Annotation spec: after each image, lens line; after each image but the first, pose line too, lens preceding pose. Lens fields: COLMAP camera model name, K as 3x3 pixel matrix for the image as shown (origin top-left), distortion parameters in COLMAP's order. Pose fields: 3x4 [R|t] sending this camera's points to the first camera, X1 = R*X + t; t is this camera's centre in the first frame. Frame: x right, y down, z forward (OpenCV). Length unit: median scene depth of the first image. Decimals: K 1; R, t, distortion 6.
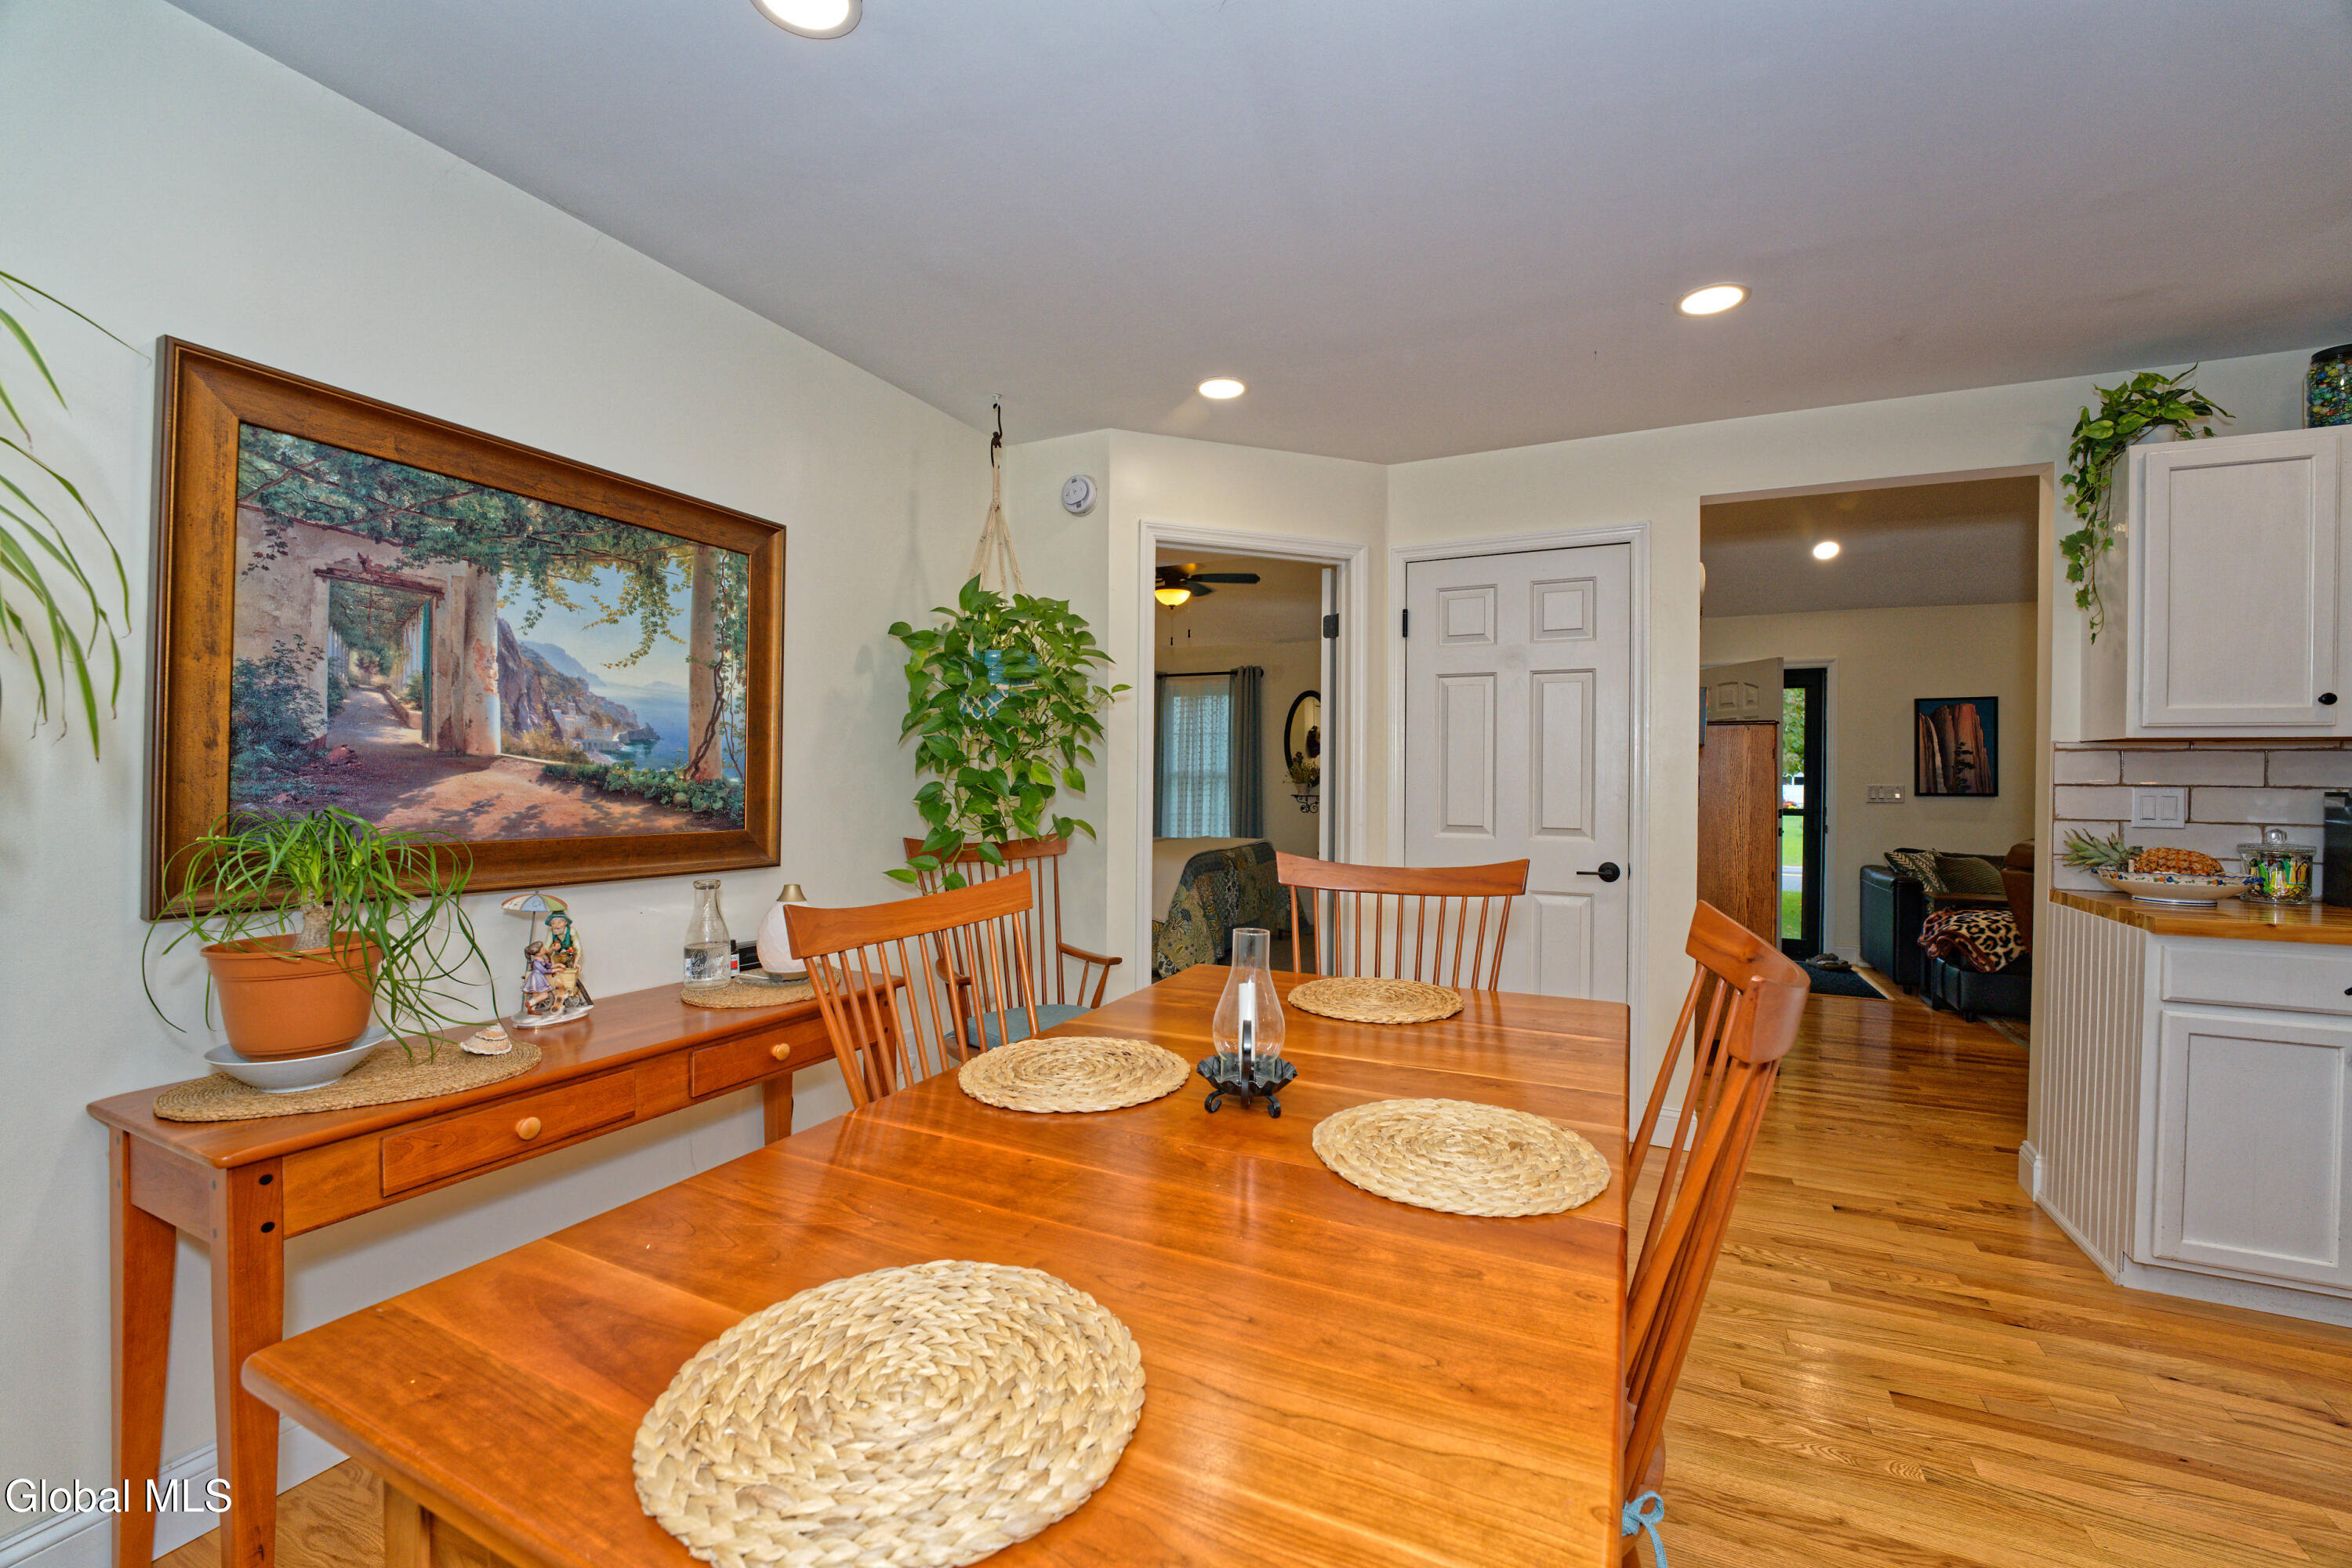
lens RADIAL K [[953.3, 0, 1165.8], [0, 953.3, 778.6], [0, 0, 1]] dist [-0.032250, 0.004625]
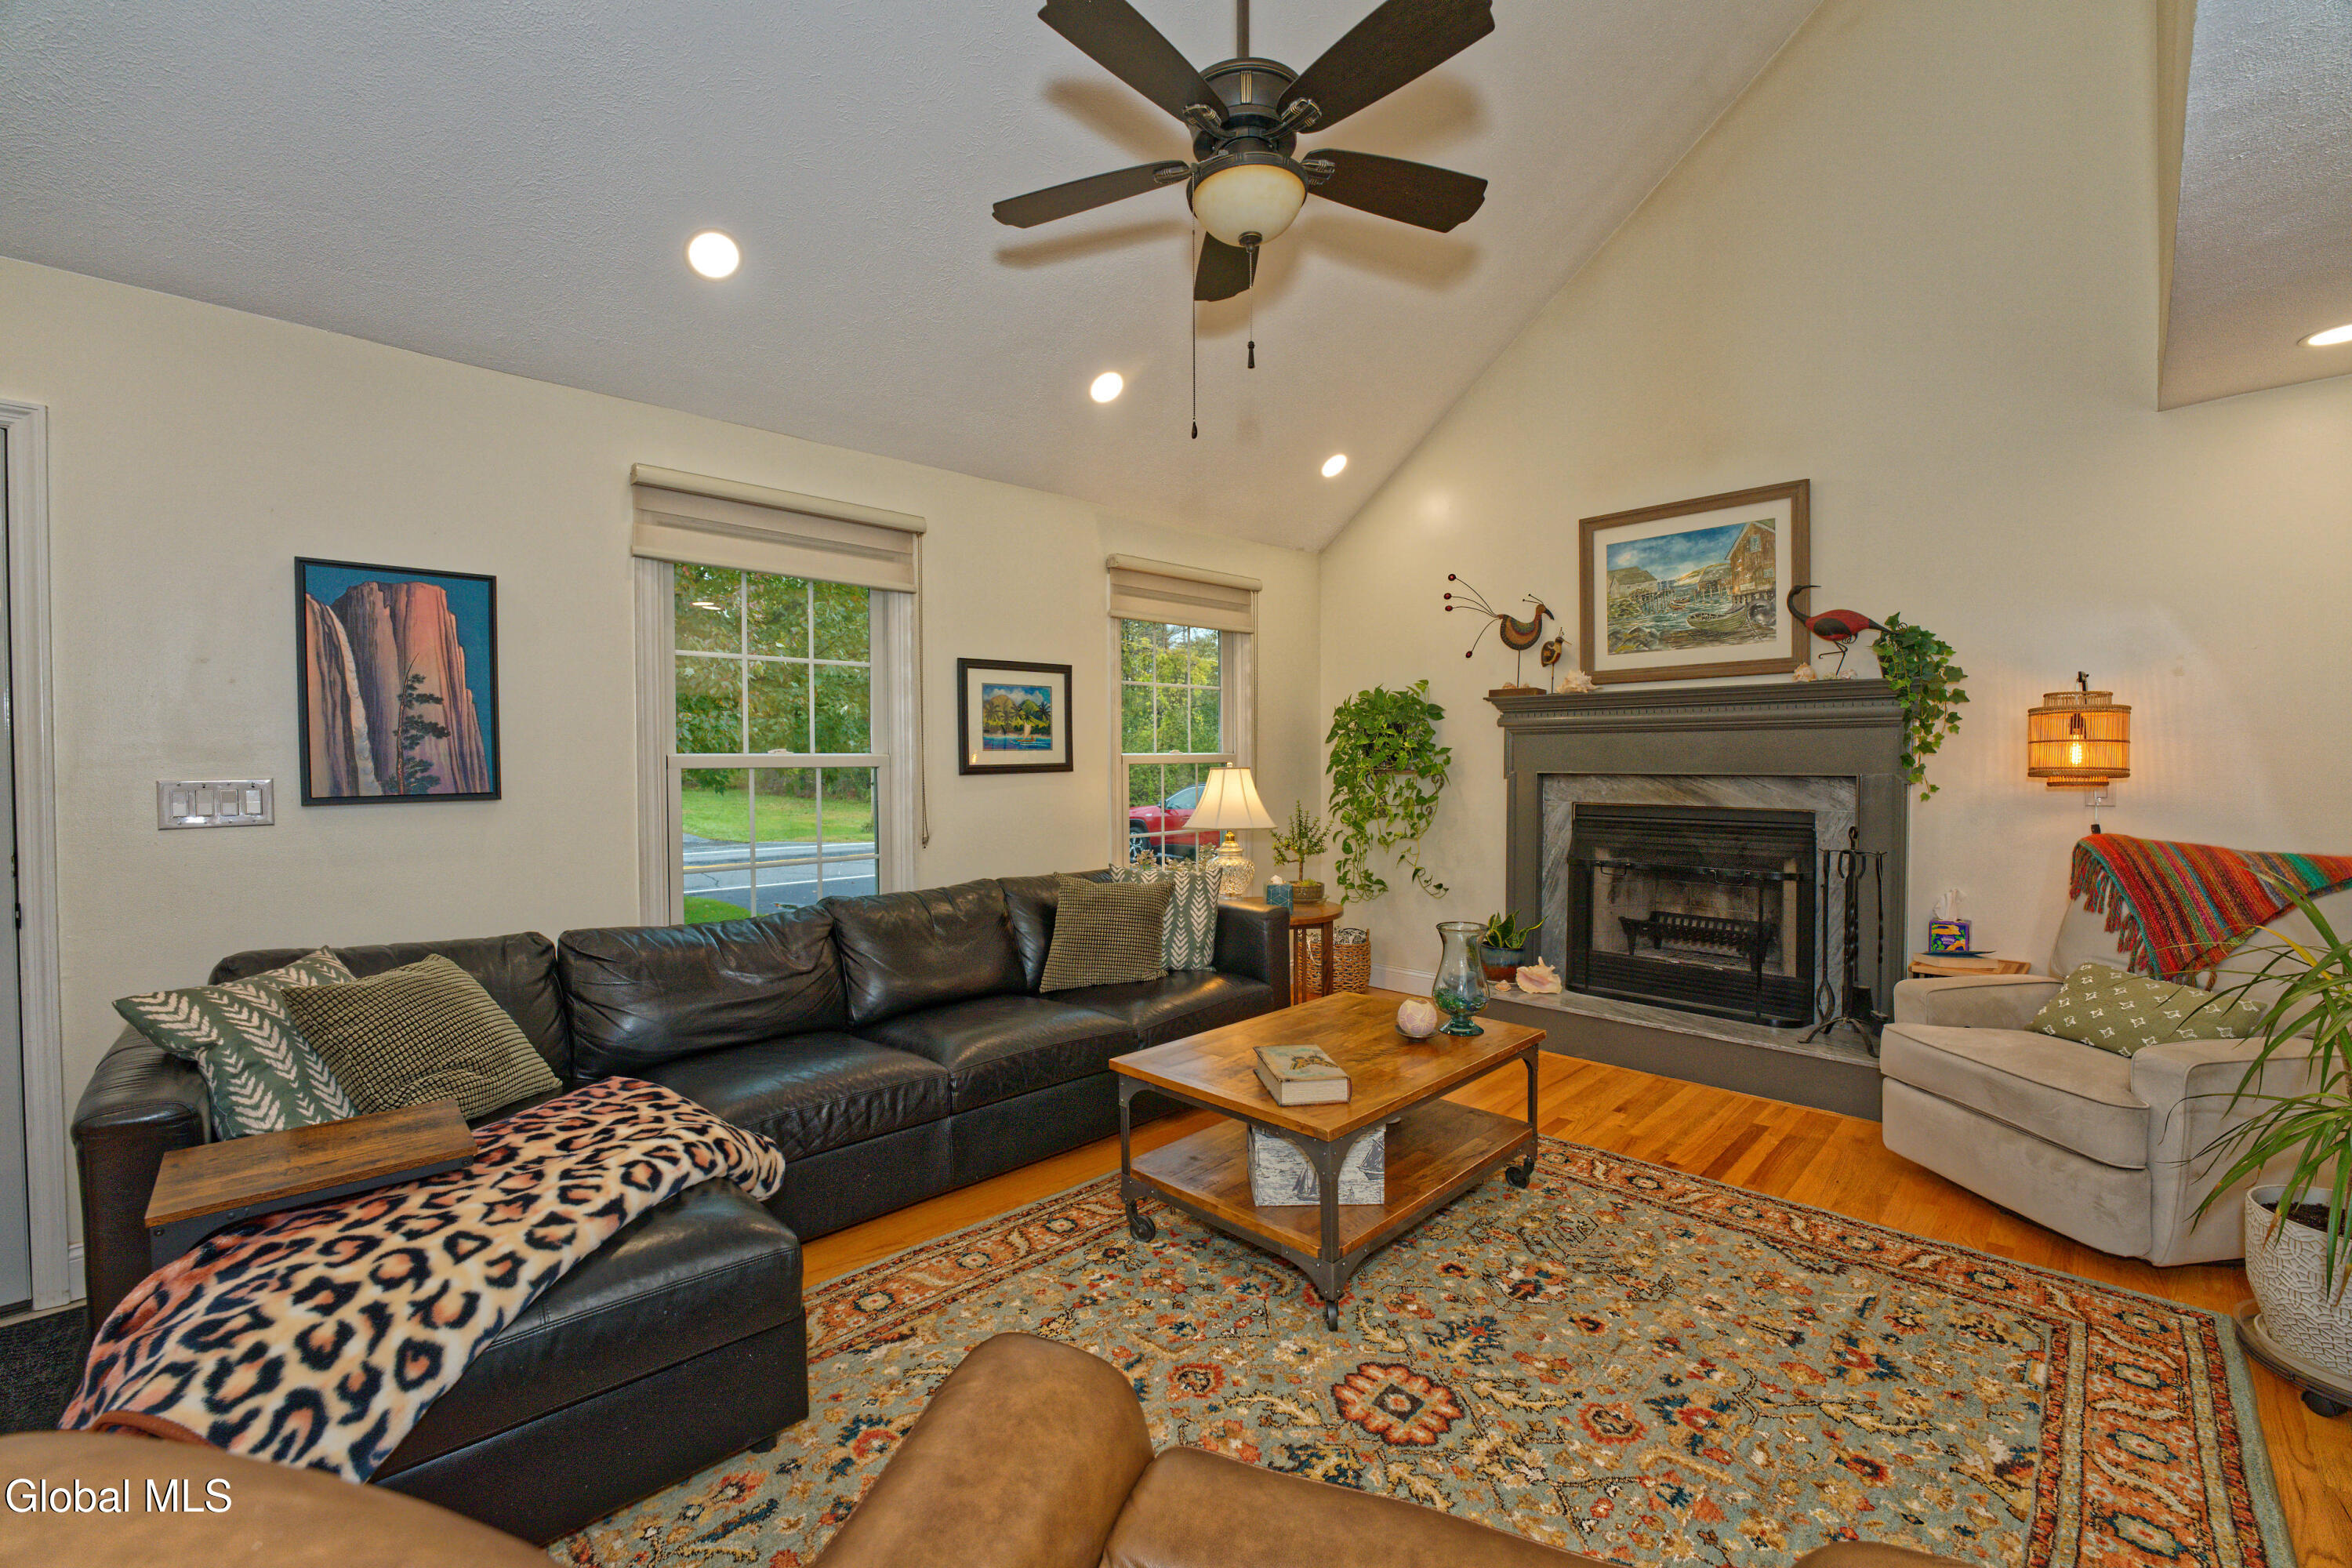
lens RADIAL K [[953.3, 0, 1183.7], [0, 953.3, 775.9], [0, 0, 1]] dist [-0.032250, 0.004625]
pose [[0.324608, -0.031958, 0.945309, 1.407577], [0.012930, 0.999486, 0.029350, -0.002399], [-0.945760, 0.002695, 0.324854, 1.329931]]
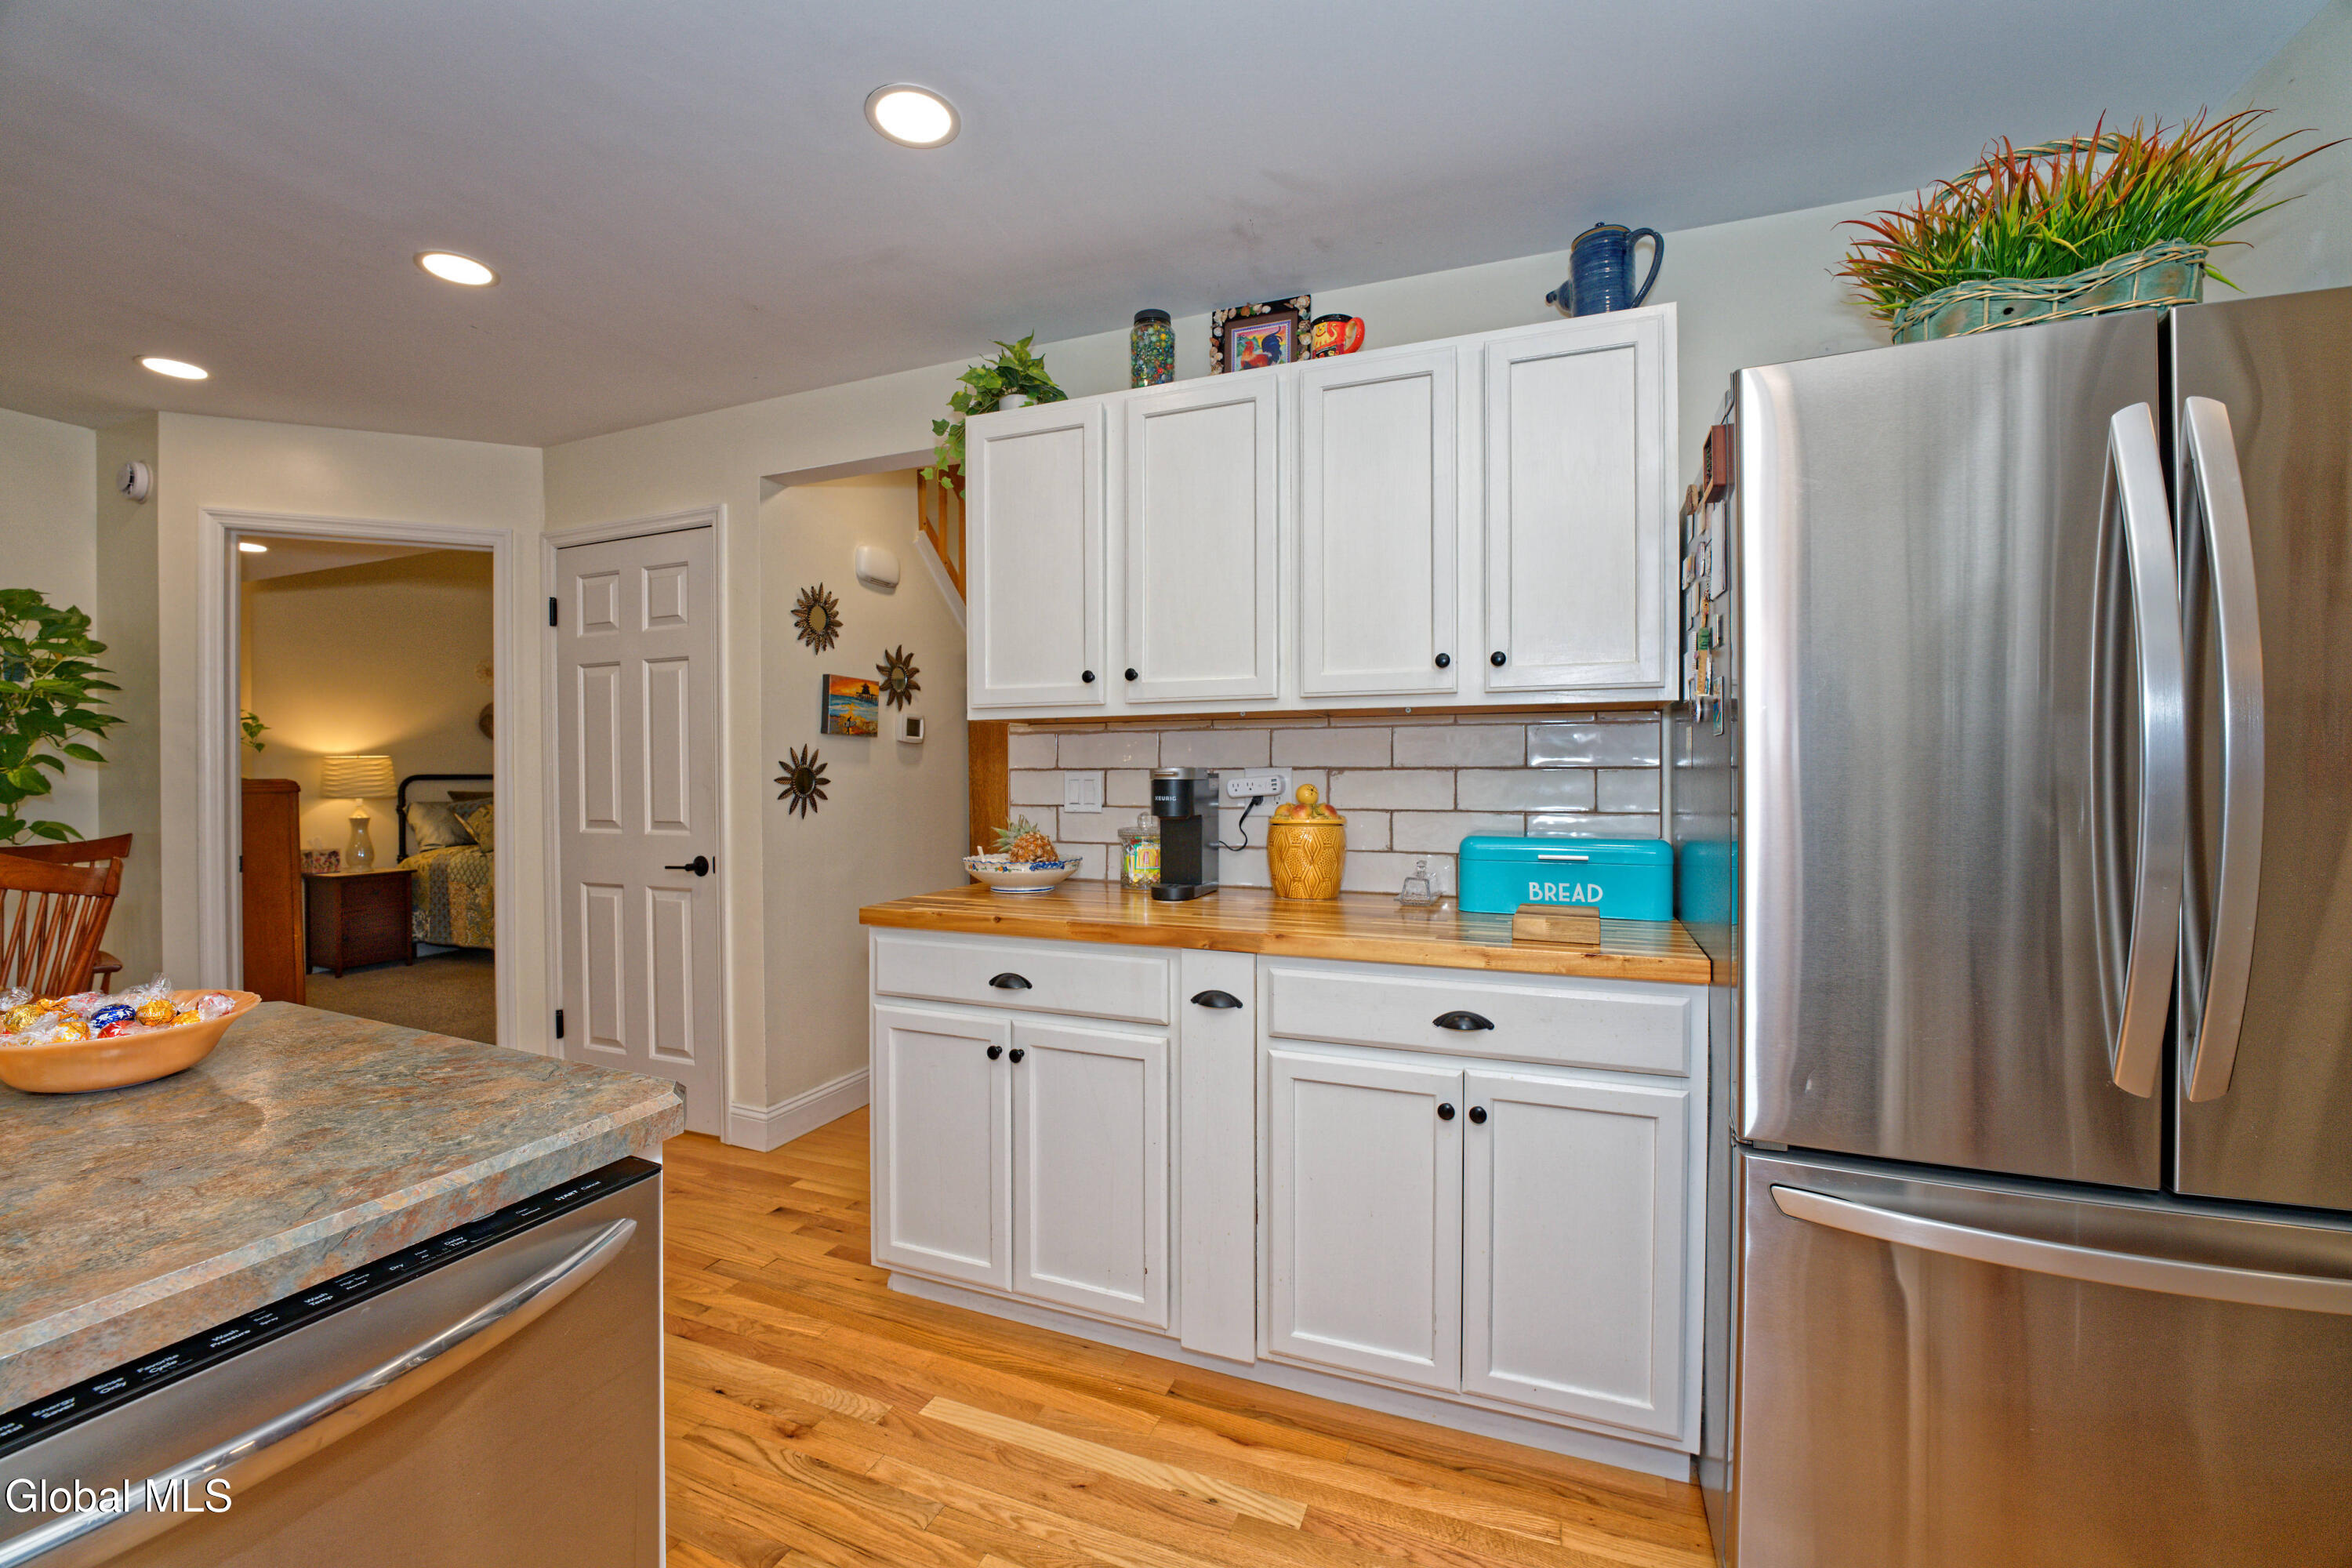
lens RADIAL K [[953.3, 0, 1168.6], [0, 953.3, 779.7], [0, 0, 1]] dist [-0.032250, 0.004625]
pose [[0.996785, -0.016064, 0.078494, 1.161255], [0.015527, 0.999852, 0.007451, 0.013572], [-0.078602, -0.006208, 0.996887, -0.007915]]
